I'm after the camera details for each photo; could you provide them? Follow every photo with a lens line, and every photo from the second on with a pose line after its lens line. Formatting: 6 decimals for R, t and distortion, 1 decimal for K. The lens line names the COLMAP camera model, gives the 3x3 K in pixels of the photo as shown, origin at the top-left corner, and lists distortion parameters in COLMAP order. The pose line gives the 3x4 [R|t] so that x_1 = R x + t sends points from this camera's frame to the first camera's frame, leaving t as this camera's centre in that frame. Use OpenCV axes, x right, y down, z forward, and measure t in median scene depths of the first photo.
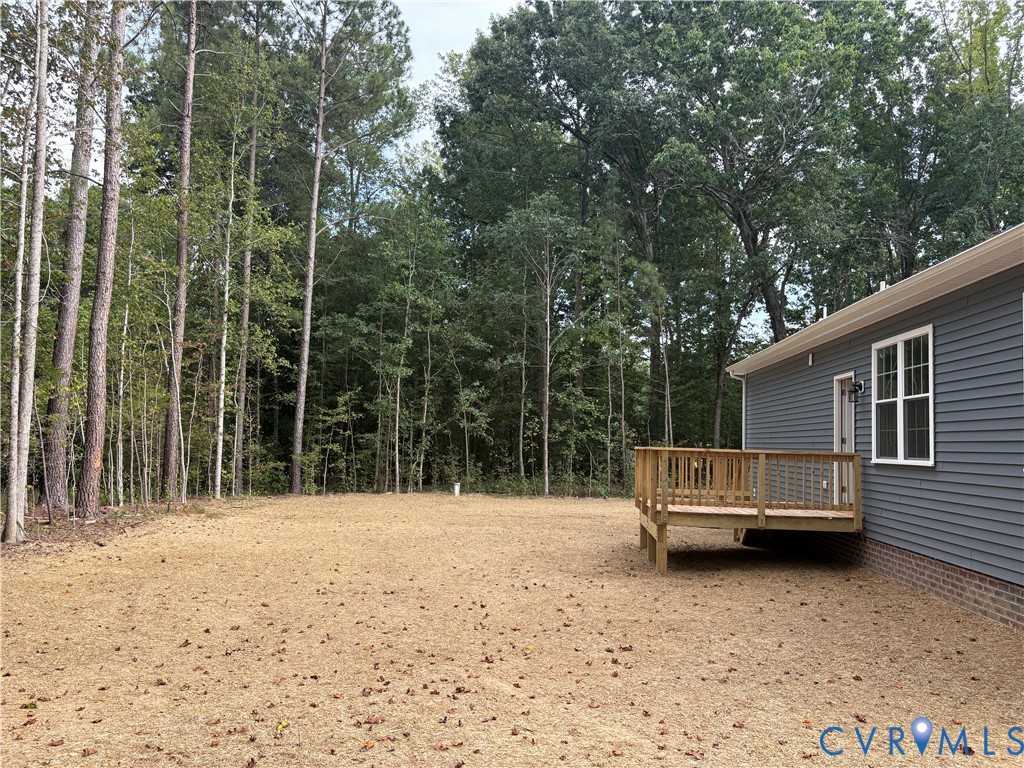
lens RADIAL K [[772.6, 0, 507.3], [0, 772.6, 387.2], [0, 0, 1]] dist [0.033388, -0.030019]
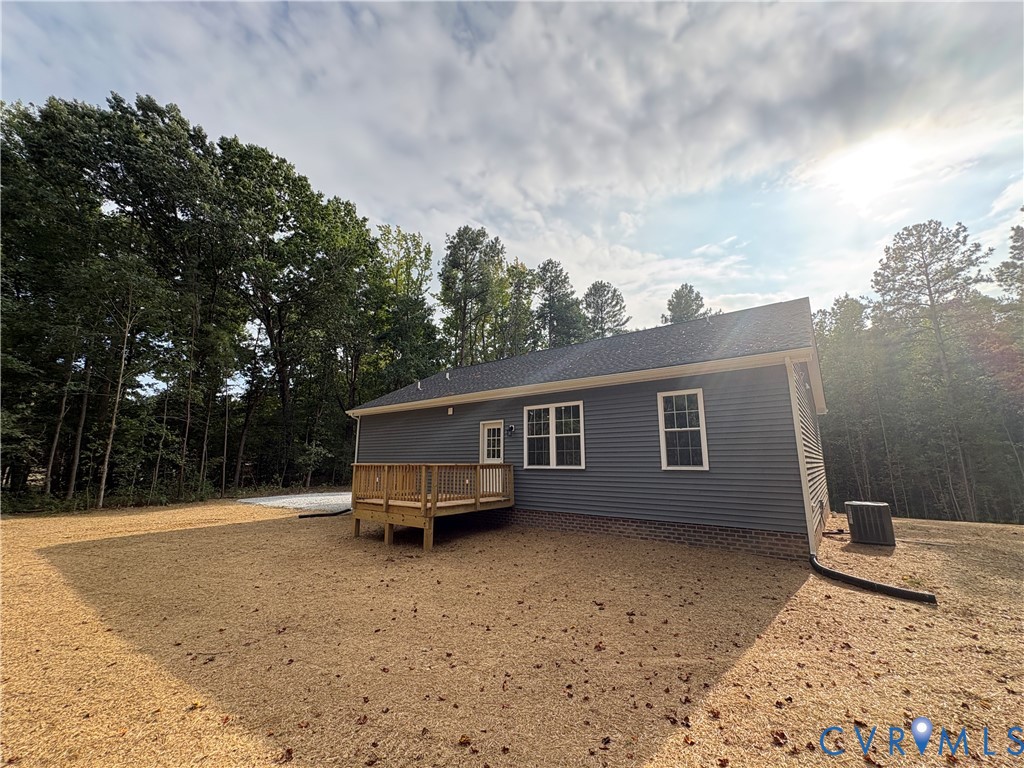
lens RADIAL K [[413.2, 0, 508.1], [0, 413.2, 383.7], [0, 0, 1]] dist [-0.005622, 0.000849]
pose [[0.555302, 0.130552, 0.821338, -0.453634], [-0.044452, 0.990849, -0.127442, 0.023346], [-0.830460, 0.034259, 0.556024, 0.499144]]
